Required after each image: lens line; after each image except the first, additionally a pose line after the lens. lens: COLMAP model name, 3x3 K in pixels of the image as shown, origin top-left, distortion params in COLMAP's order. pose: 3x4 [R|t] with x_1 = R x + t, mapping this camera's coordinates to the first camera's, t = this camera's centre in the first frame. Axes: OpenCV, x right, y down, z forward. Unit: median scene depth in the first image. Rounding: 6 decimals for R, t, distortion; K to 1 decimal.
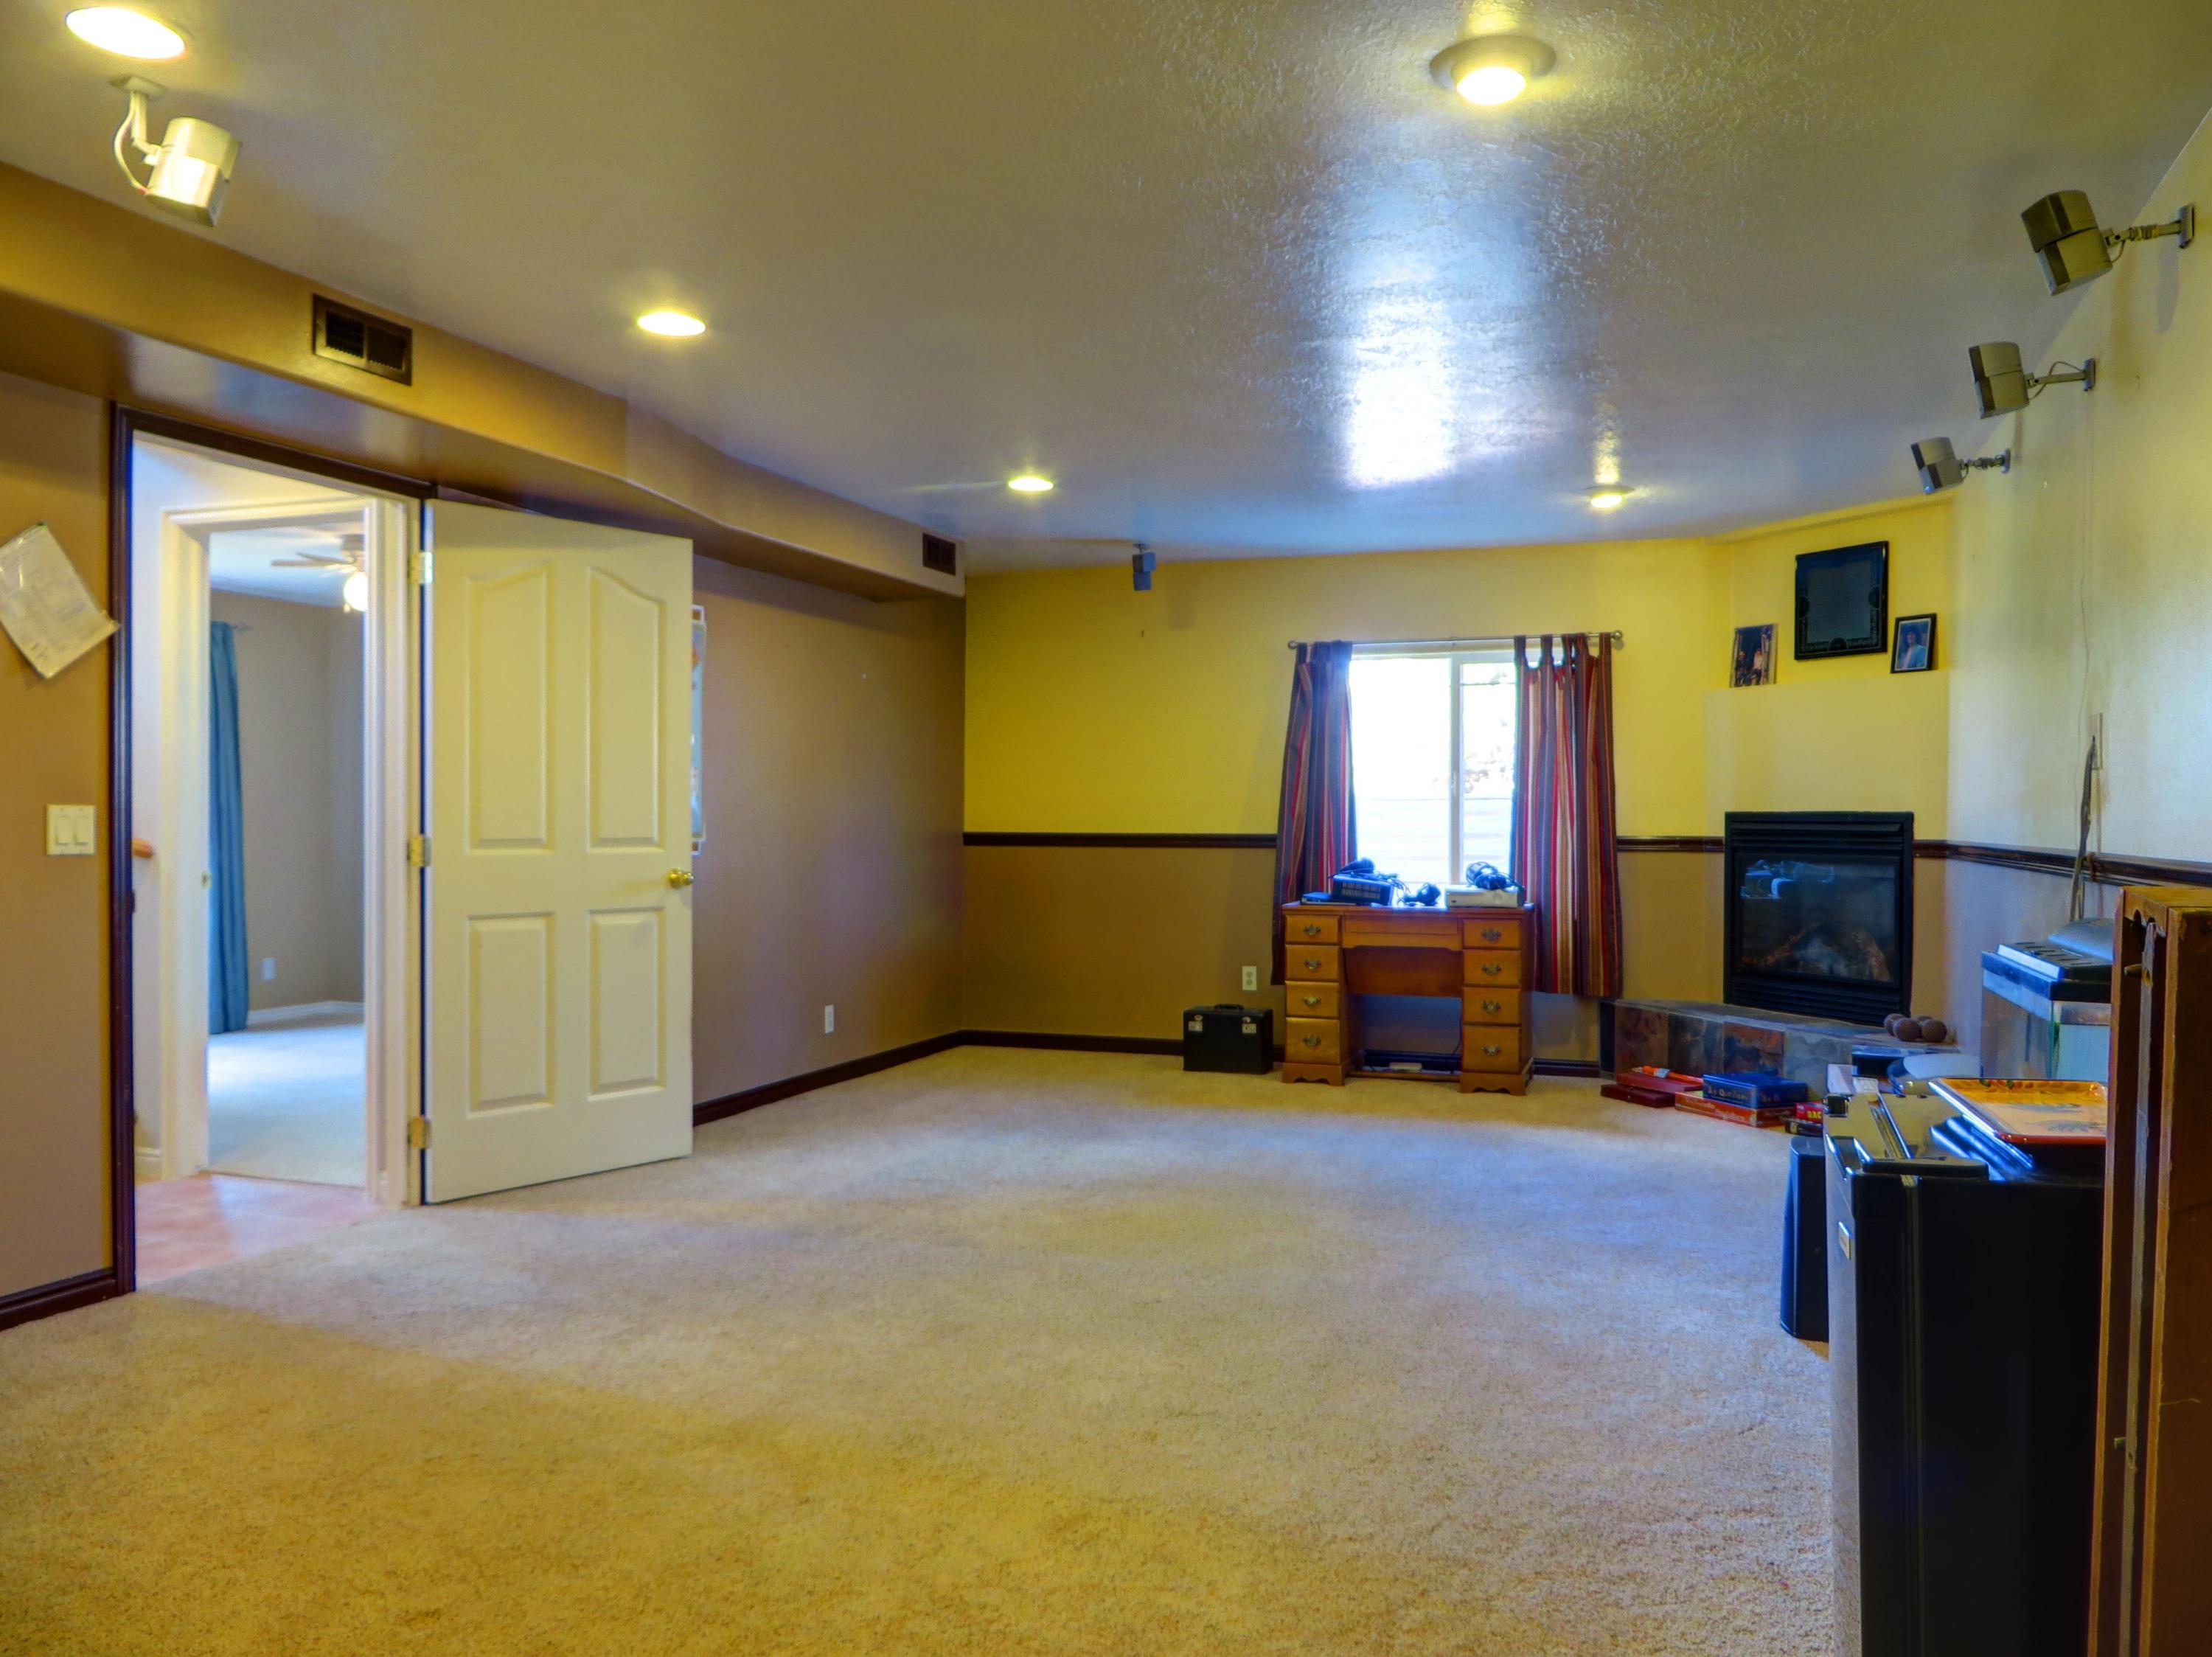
lens RADIAL K [[1651.5, 0, 1106.1], [0, 1651.5, 832.0], [0, 0, 1]] dist [-0.008856, 0.000013]
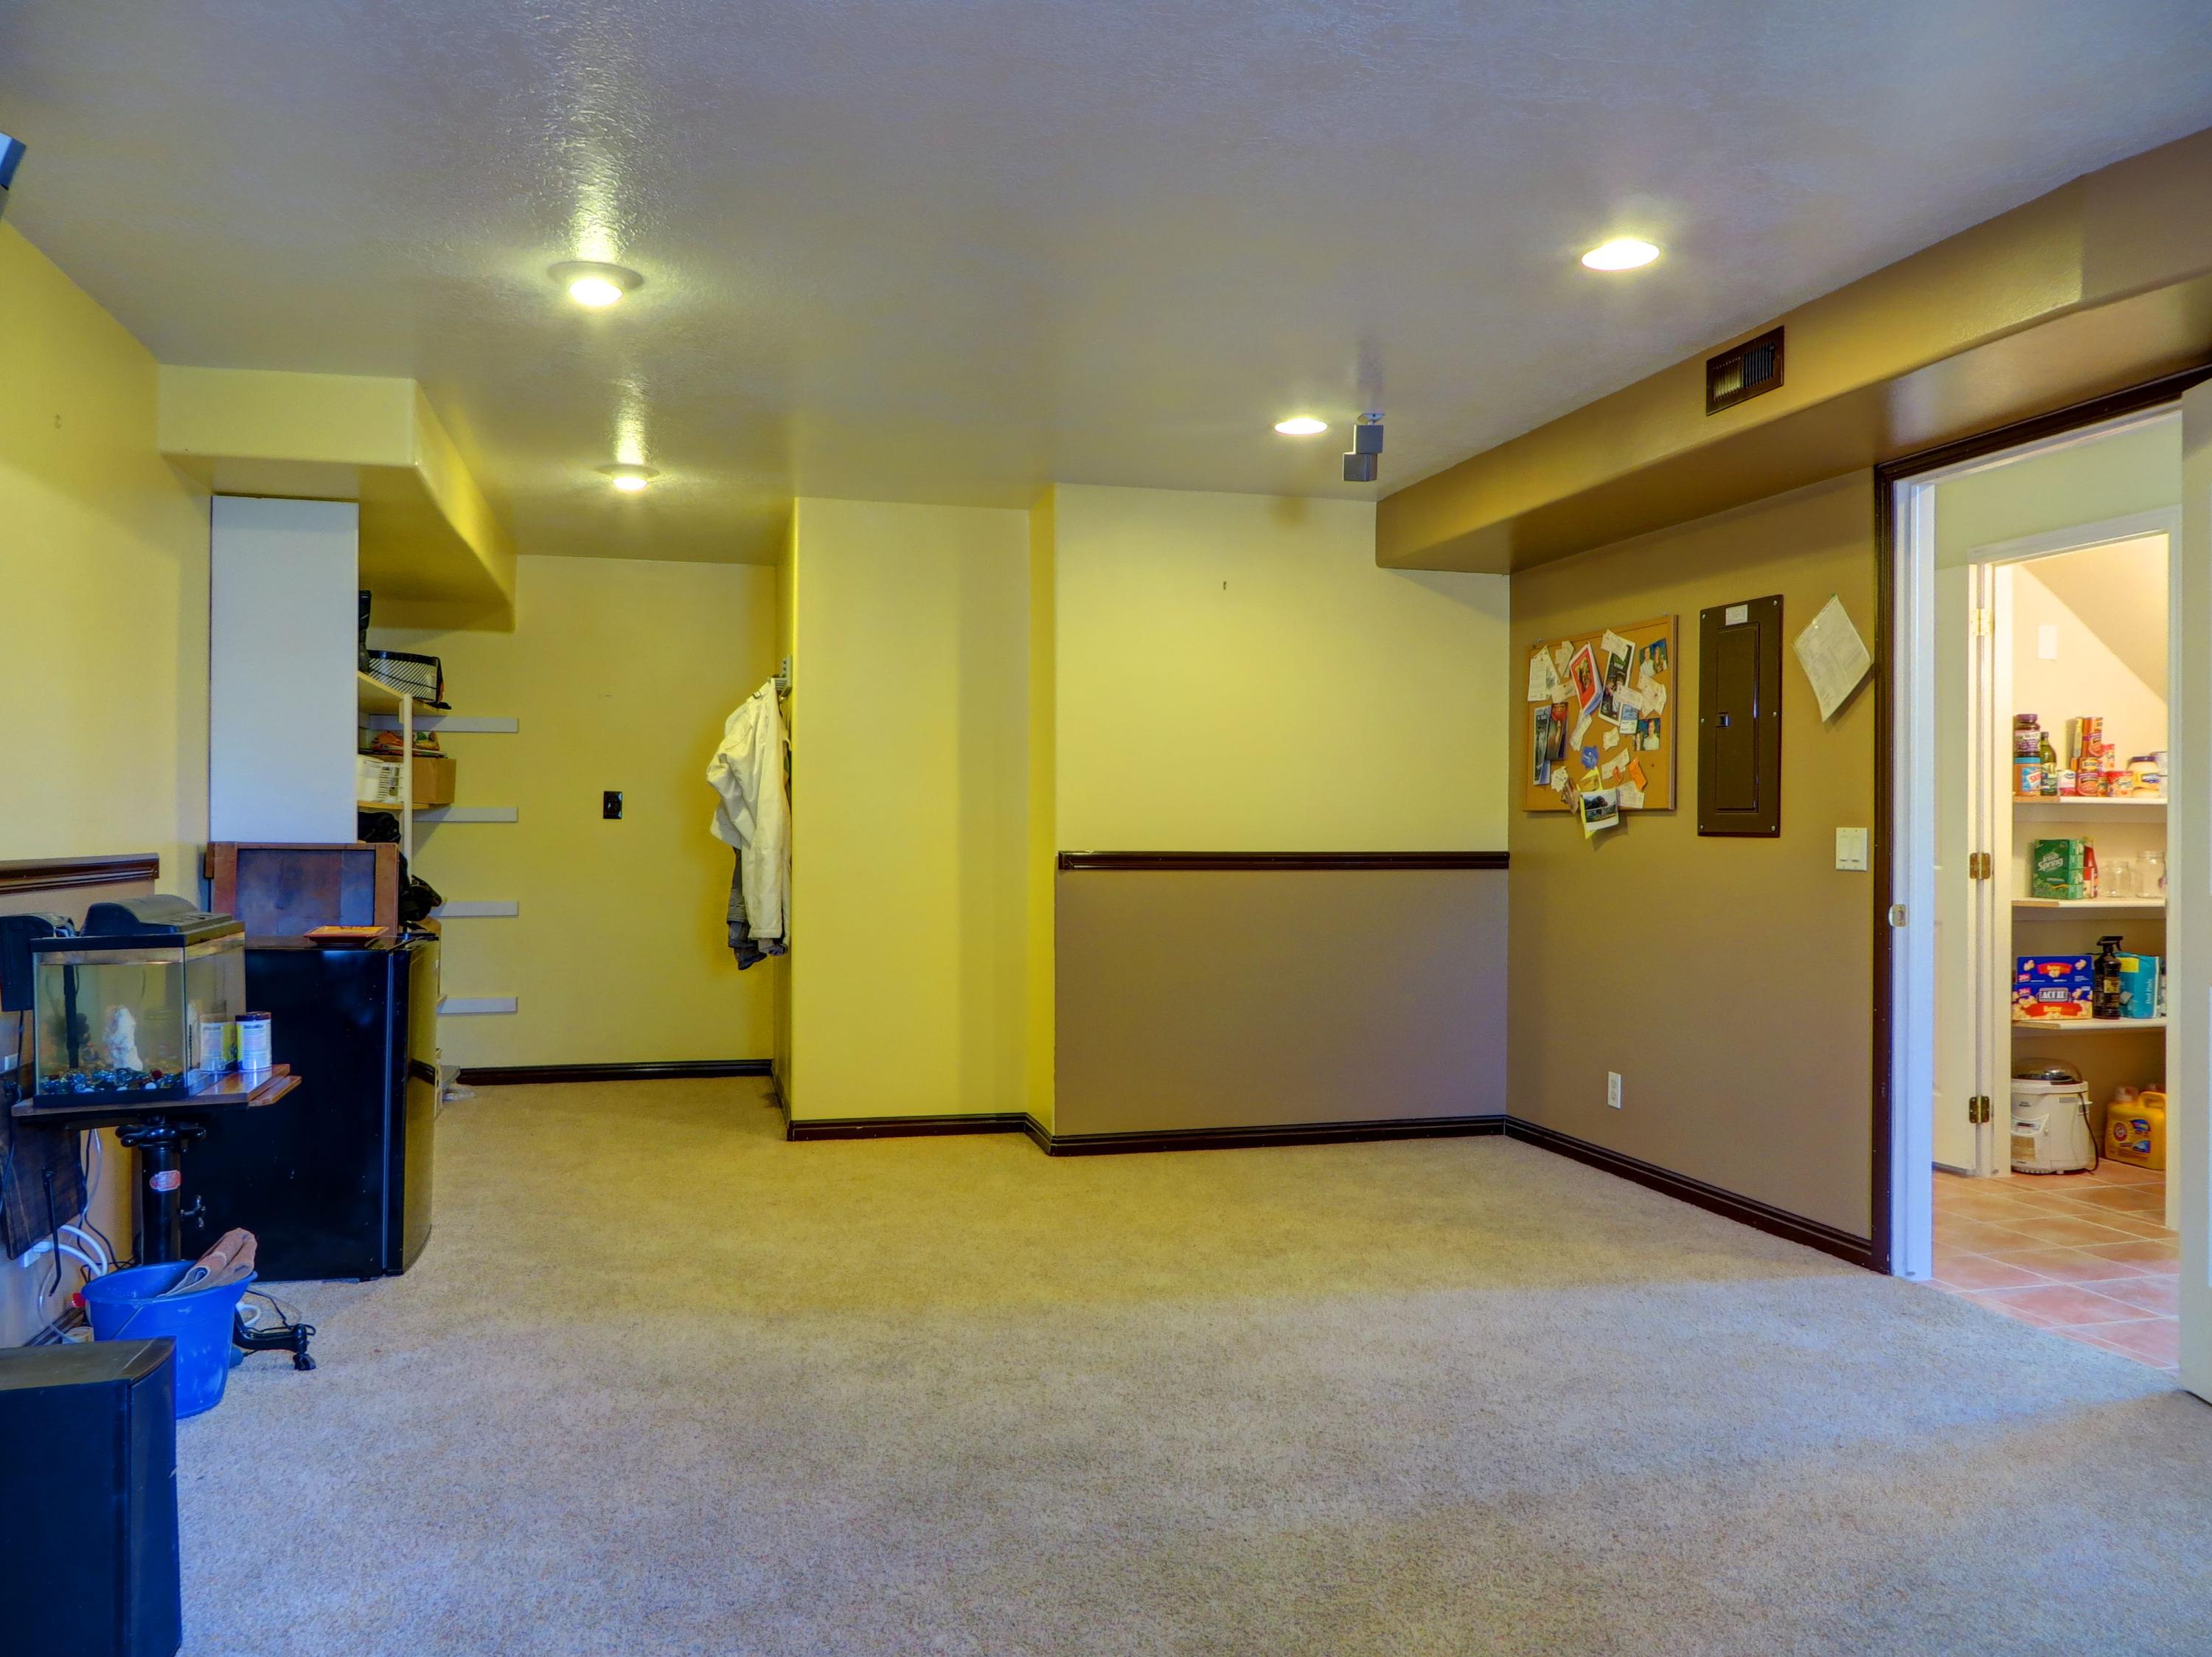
lens RADIAL K [[1651.5, 0, 1105.6], [0, 1651.5, 830.7], [0, 0, 1]] dist [-0.008856, 0.000013]
pose [[-0.816972, -0.003527, -0.576666, 0.469334], [-0.006741, 0.999971, 0.003434, -0.014156], [0.576638, 0.006693, -0.816973, 1.628167]]
